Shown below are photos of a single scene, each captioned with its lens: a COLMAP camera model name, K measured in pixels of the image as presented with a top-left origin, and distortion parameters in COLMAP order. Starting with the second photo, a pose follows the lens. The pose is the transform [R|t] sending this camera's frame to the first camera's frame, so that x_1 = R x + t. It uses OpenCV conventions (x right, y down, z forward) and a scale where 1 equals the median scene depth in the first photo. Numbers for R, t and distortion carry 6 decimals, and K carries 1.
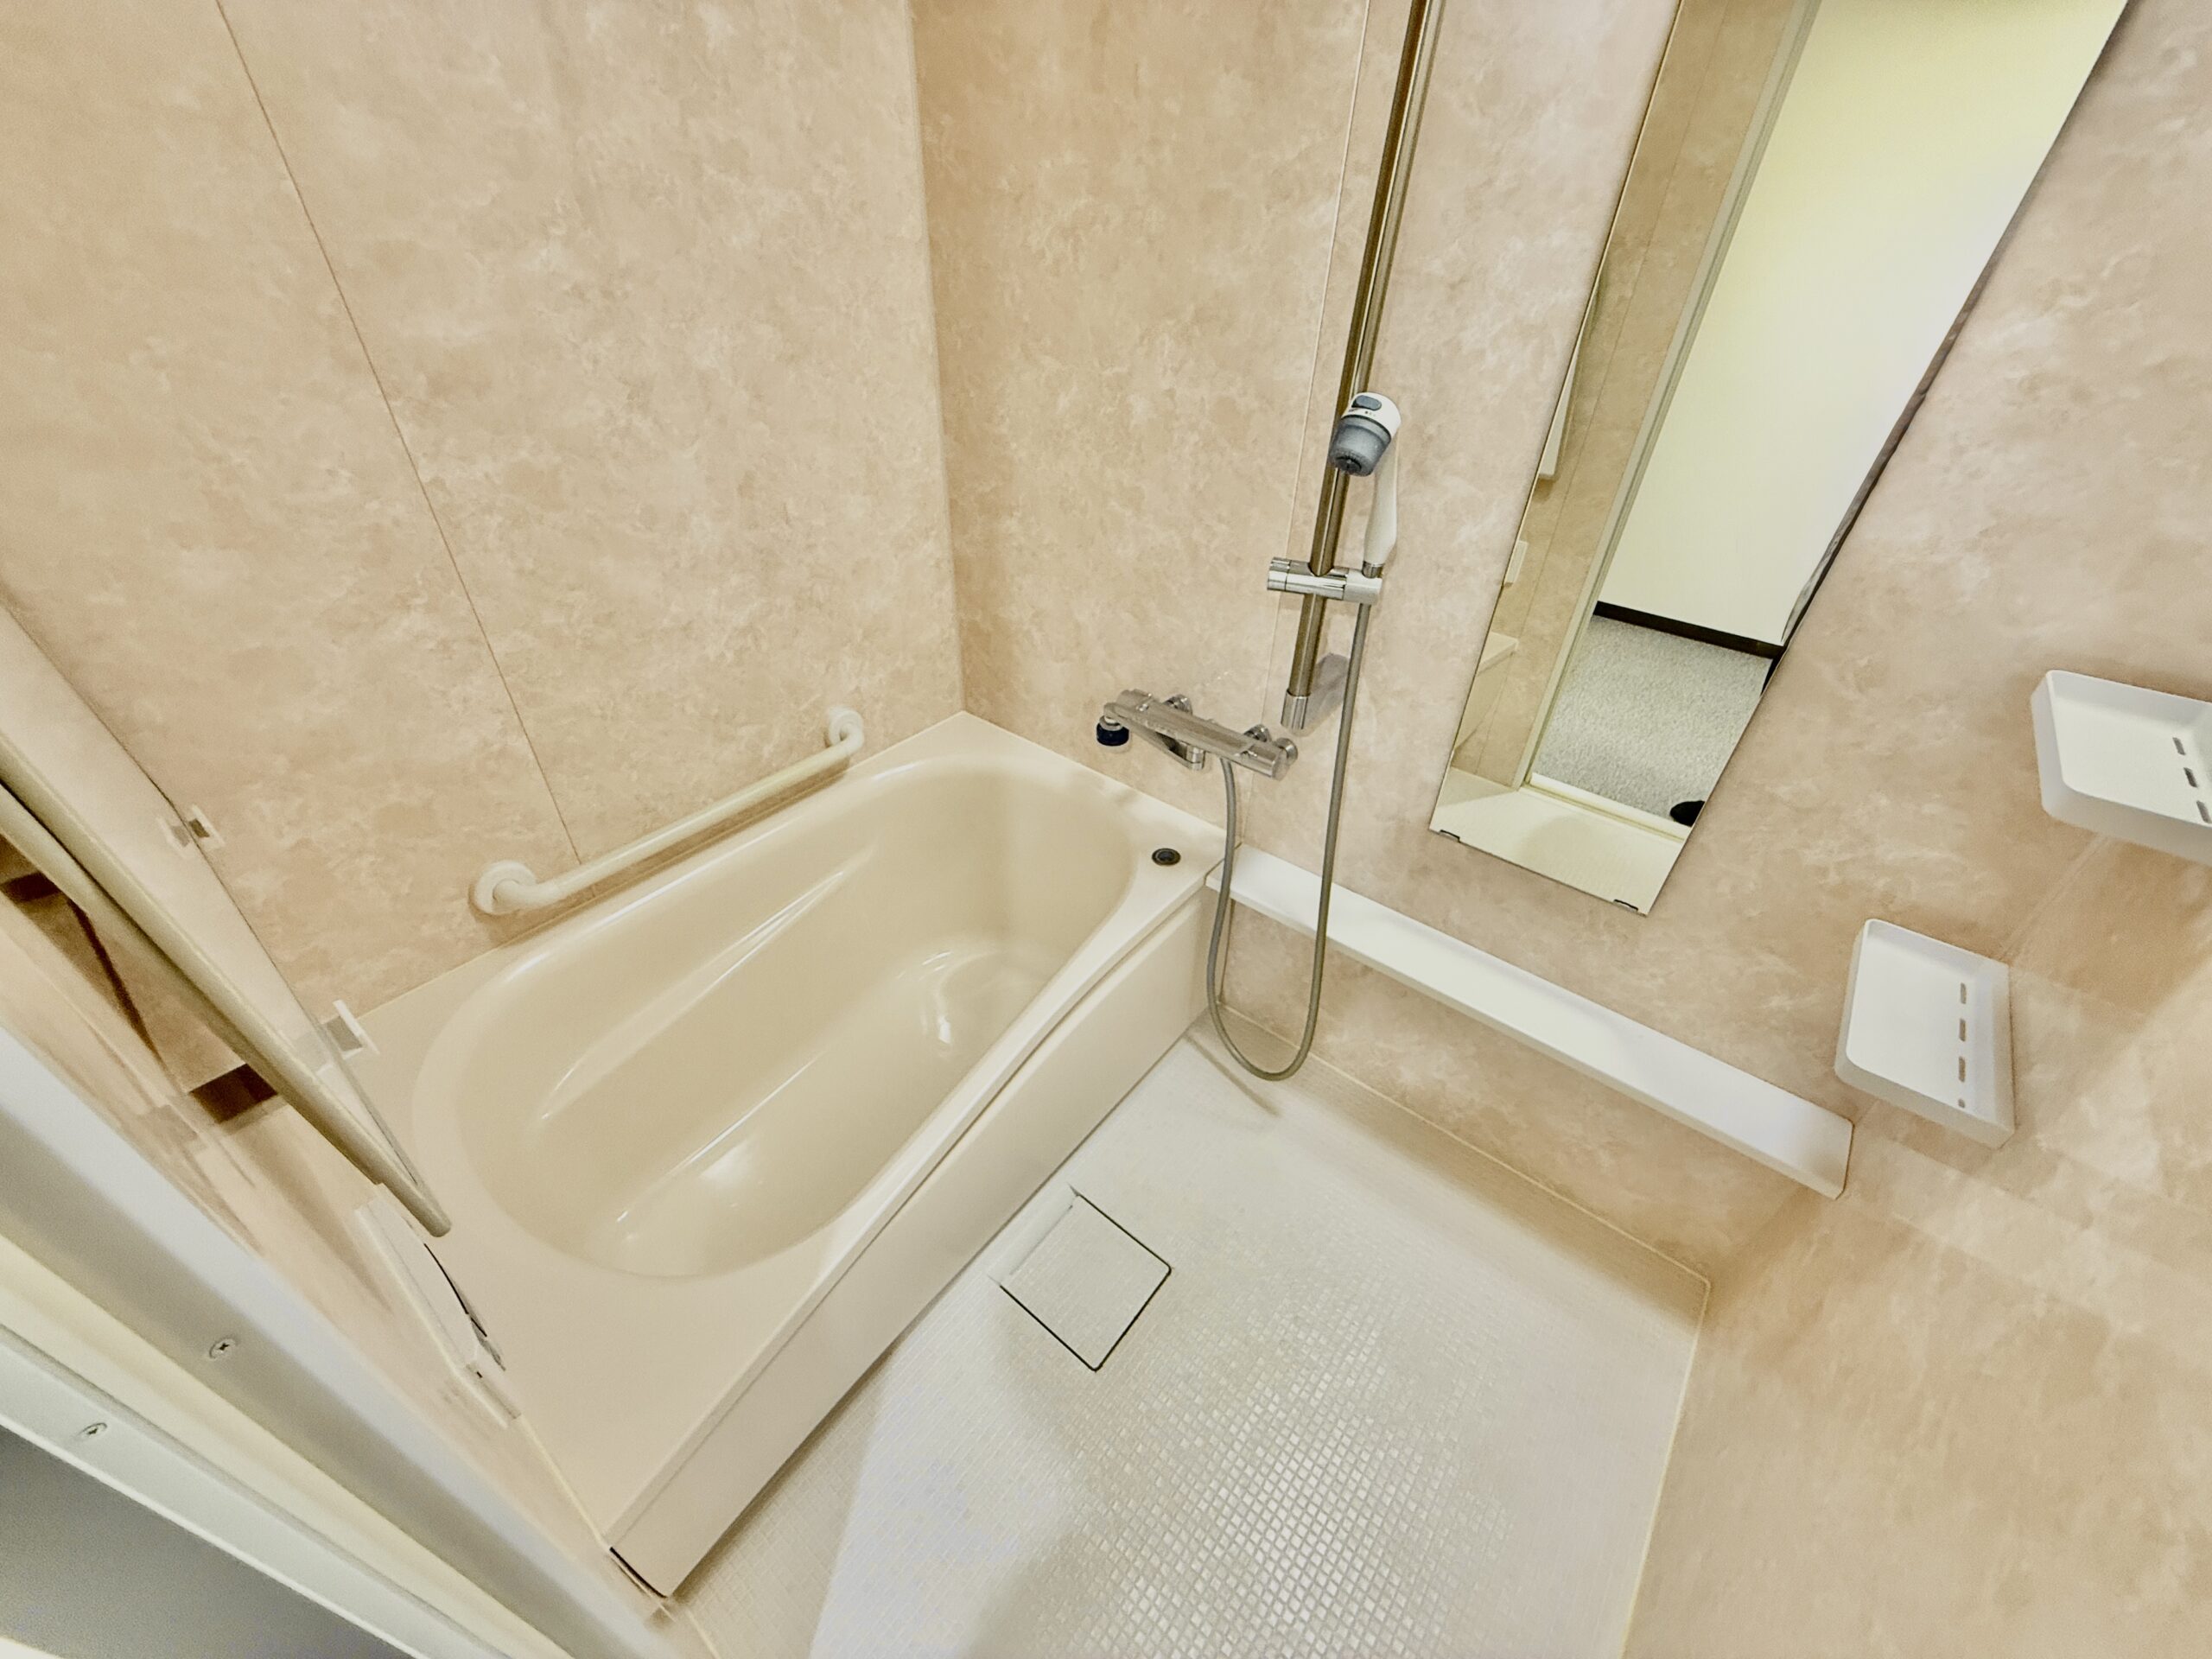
lens RADIAL K [[881.3, 0, 1100.2], [0, 881.3, 826.2], [0, 0, 1]] dist [-0.000254, 0.000346]
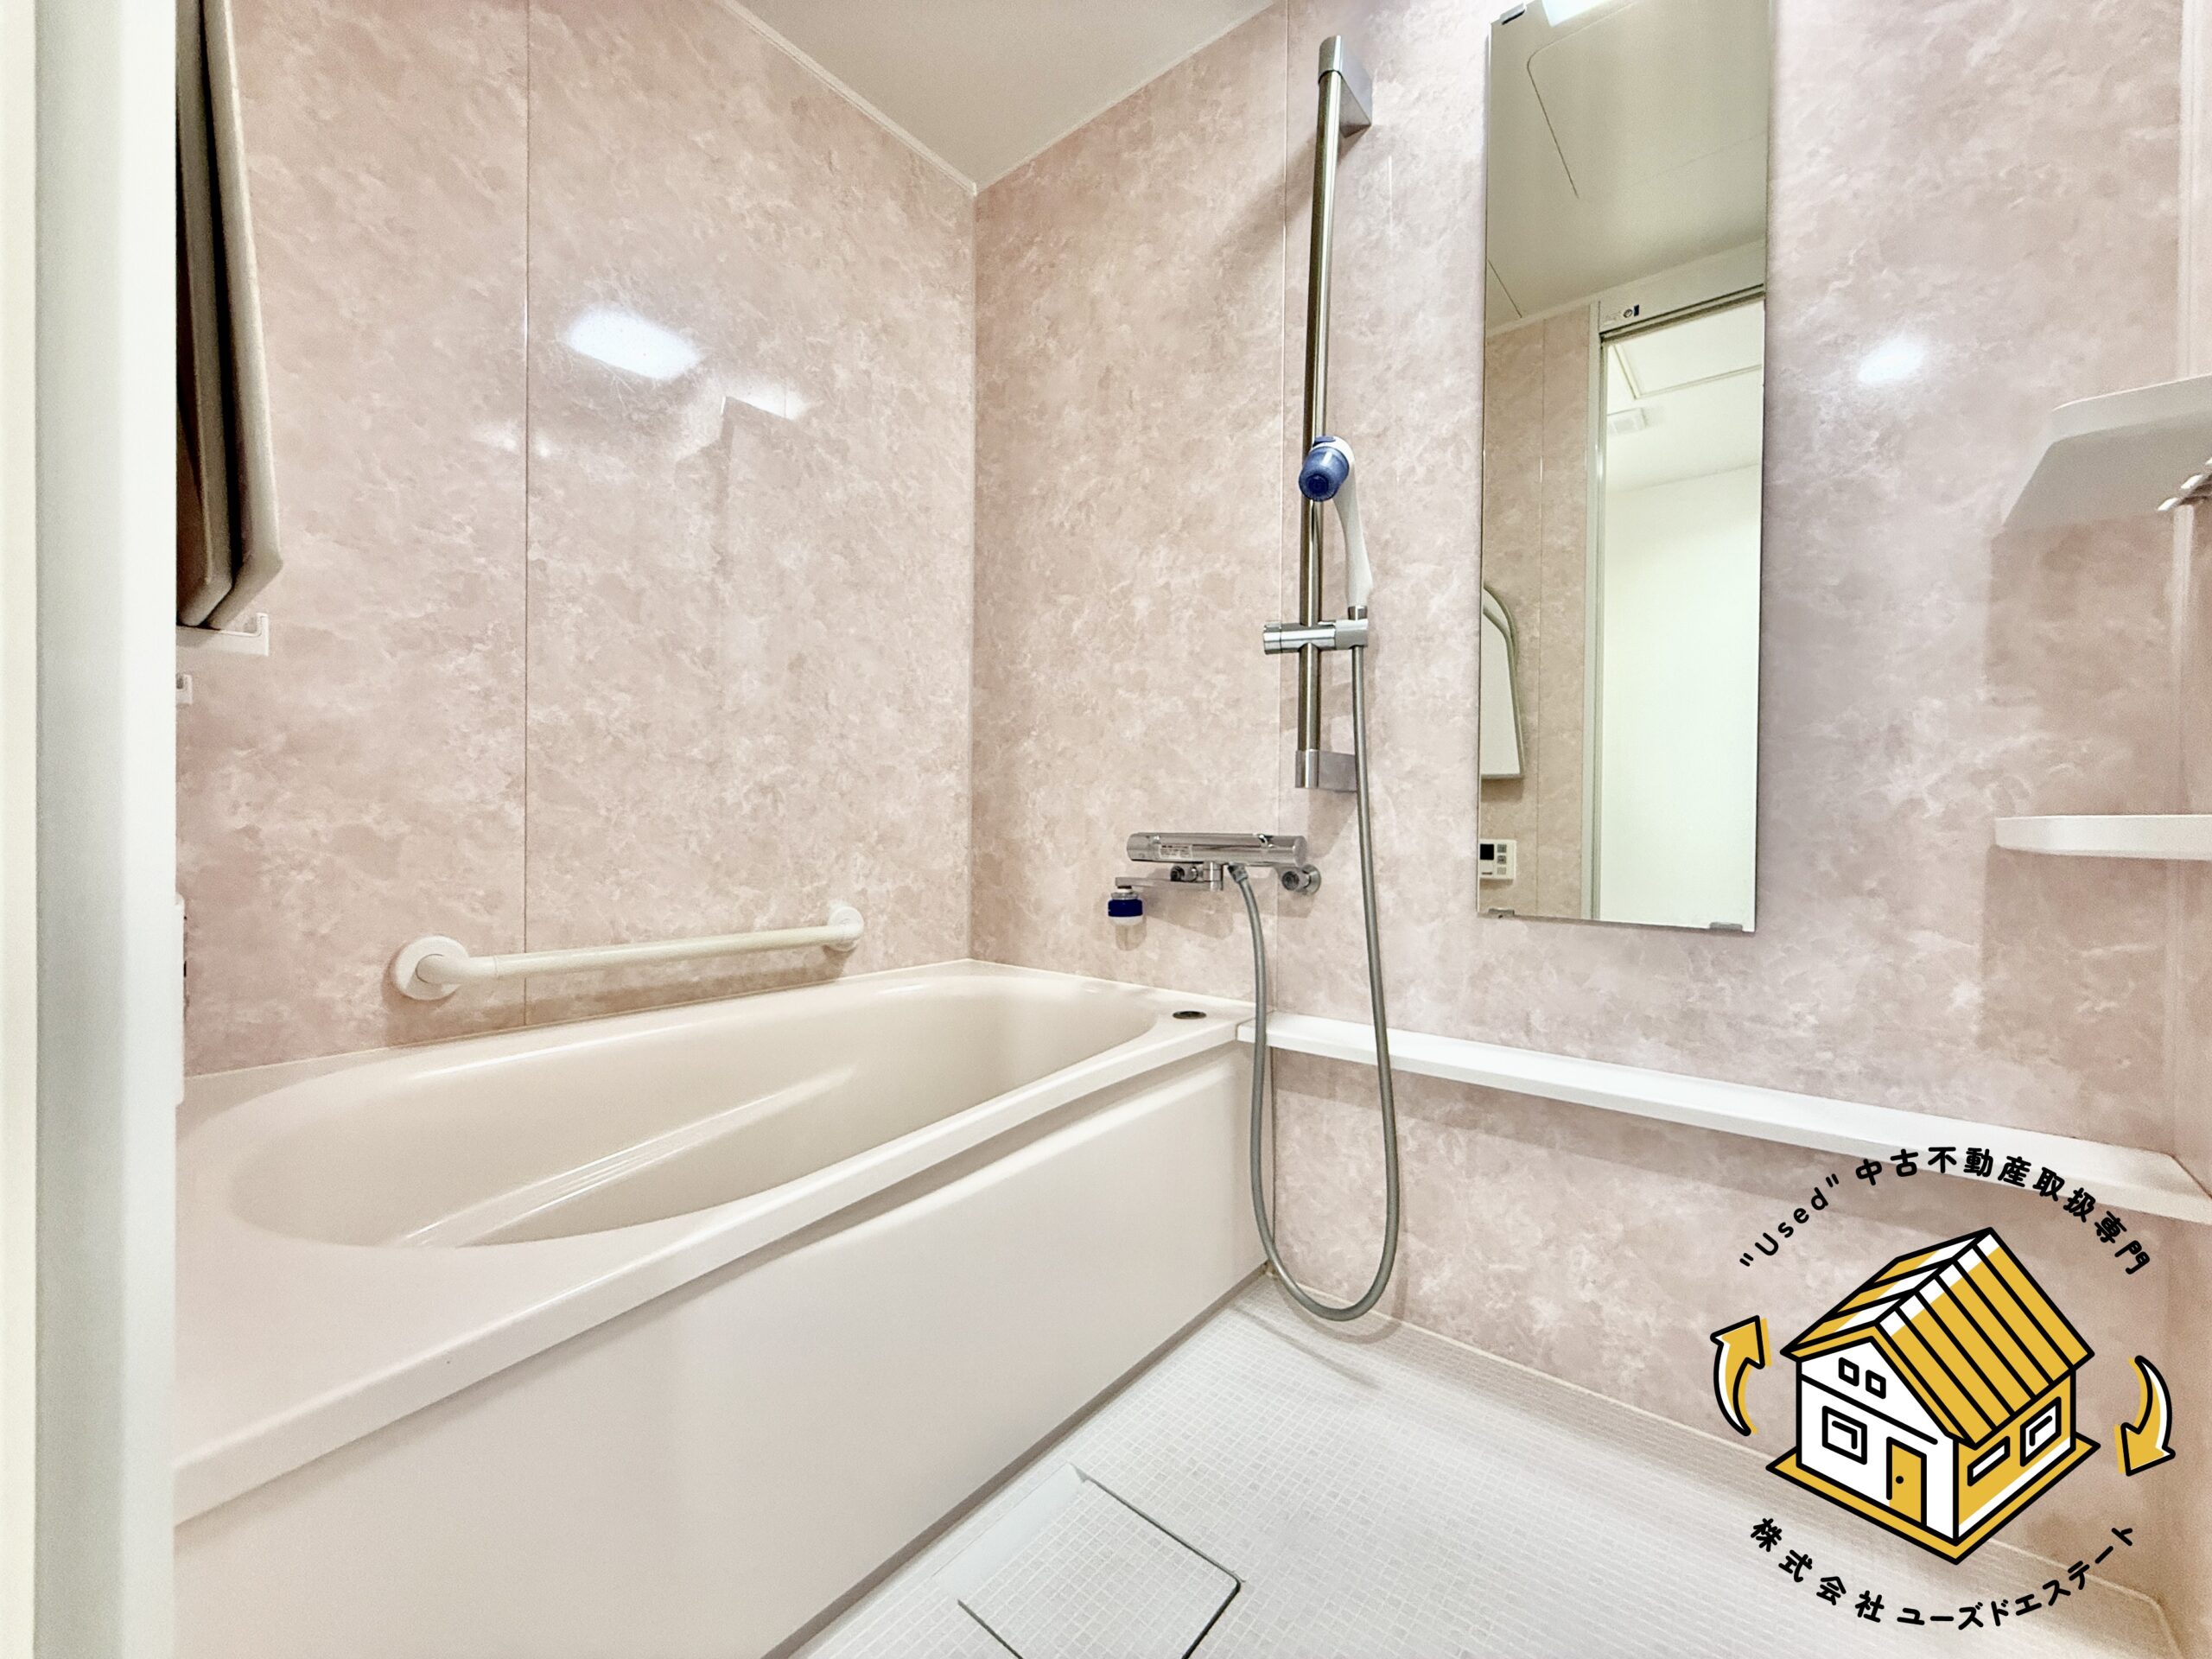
lens RADIAL K [[881.3, 0, 1100.6], [0, 881.3, 835.8], [0, 0, 1]] dist [-0.000254, 0.000346]
pose [[0.999883, -0.012926, -0.008209, -0.004056], [0.005631, 0.808934, -0.587873, 0.433634], [0.014239, 0.587758, 0.808912, 0.203610]]
